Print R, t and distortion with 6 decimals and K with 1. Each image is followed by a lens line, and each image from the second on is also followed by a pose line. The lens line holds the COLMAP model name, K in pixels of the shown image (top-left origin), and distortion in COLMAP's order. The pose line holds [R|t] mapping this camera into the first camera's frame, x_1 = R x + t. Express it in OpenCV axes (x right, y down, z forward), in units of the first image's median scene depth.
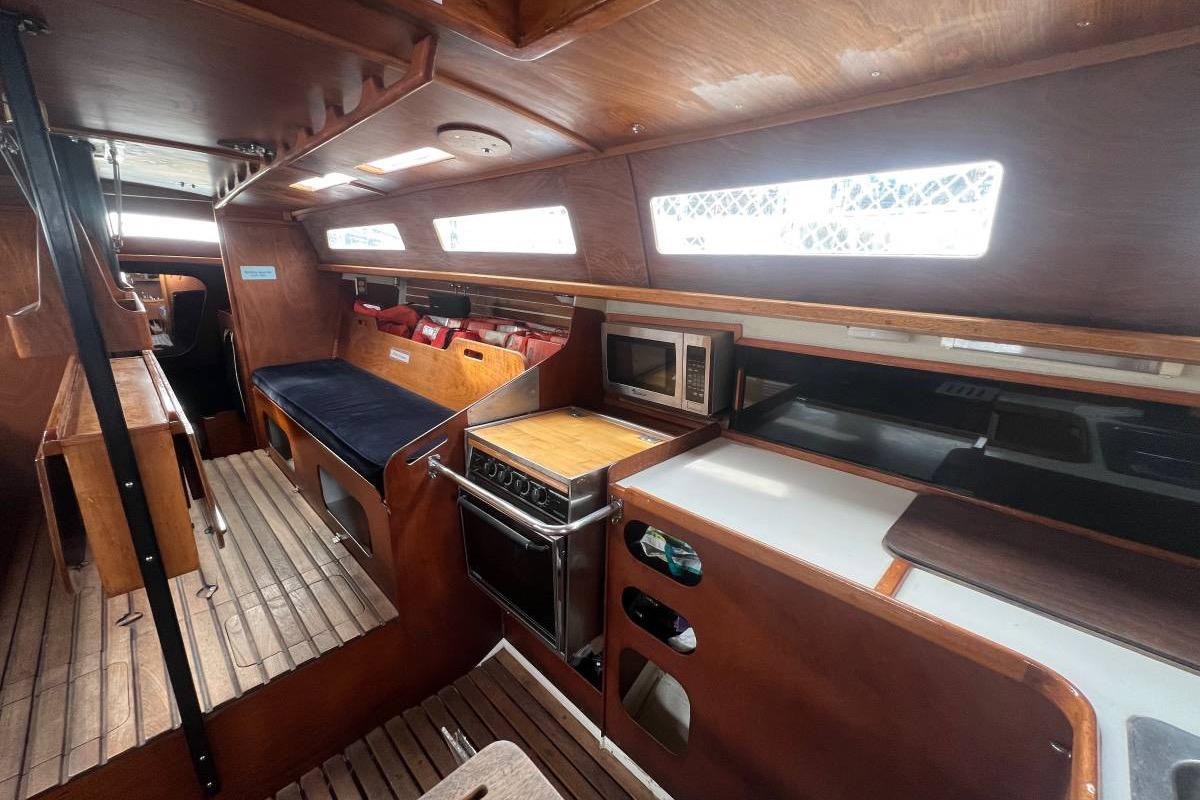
lens RADIAL K [[477.9, 0, 598.4], [0, 477.9, 397.1], [0, 0, 1]] dist [-0.002504, -0.000554]
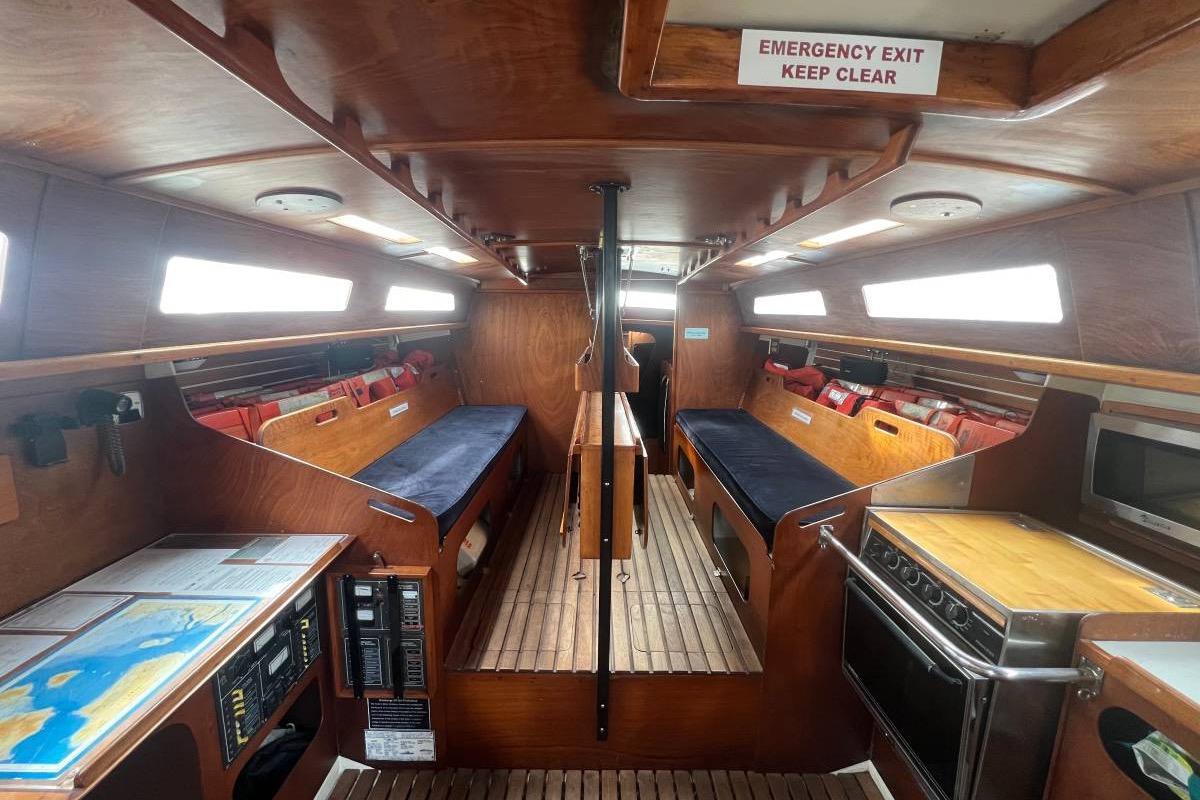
lens RADIAL K [[477.9, 0, 597.9], [0, 477.9, 397.8], [0, 0, 1]] dist [-0.002504, -0.000554]
pose [[0.707334, 0.111537, -0.698025, -0.025395], [-0.190528, 0.981010, -0.036313, -0.007934], [0.680719, 0.158679, 0.715152, -0.050760]]
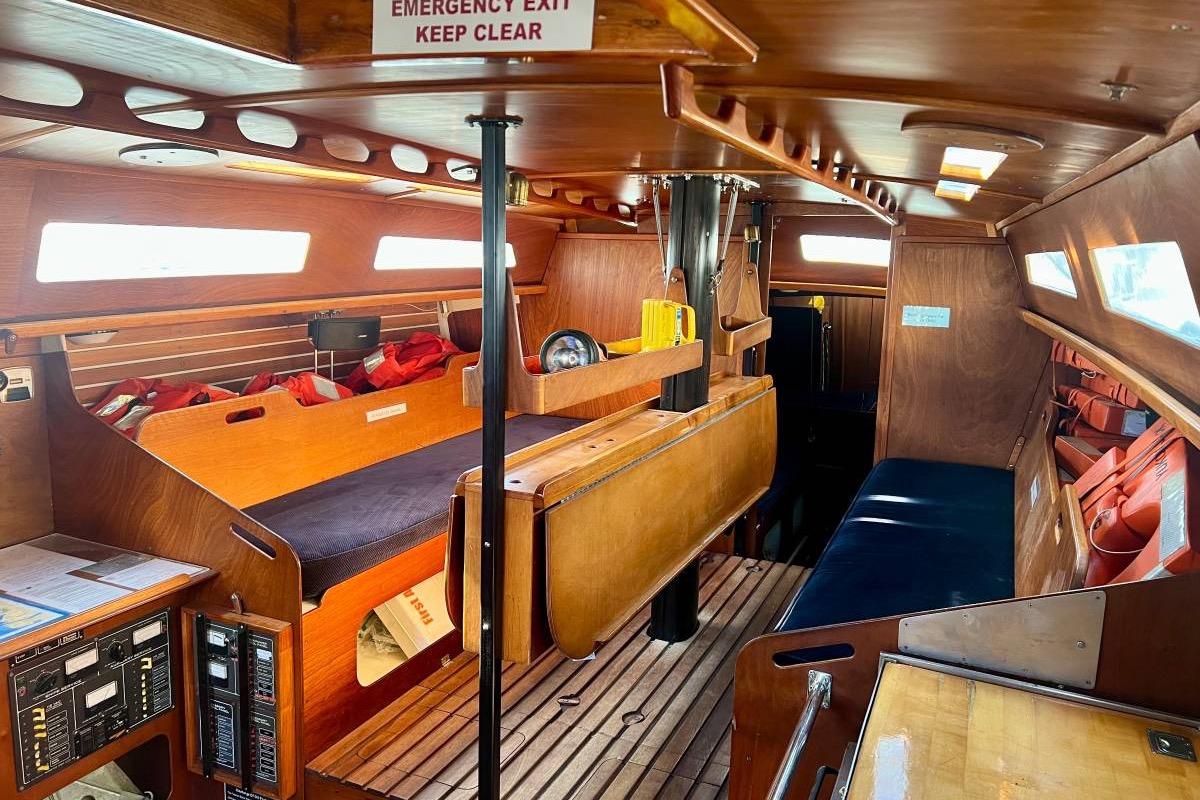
lens RADIAL K [[901.3, 0, 601.4], [0, 901.3, 395.4], [0, 0, 1]] dist [0.043074, -0.041768]
pose [[0.361904, 0.145140, -0.920847, 0.484850], [-0.268846, 0.962085, 0.045980, -0.166334], [0.892607, 0.230925, 0.387203, 0.265493]]
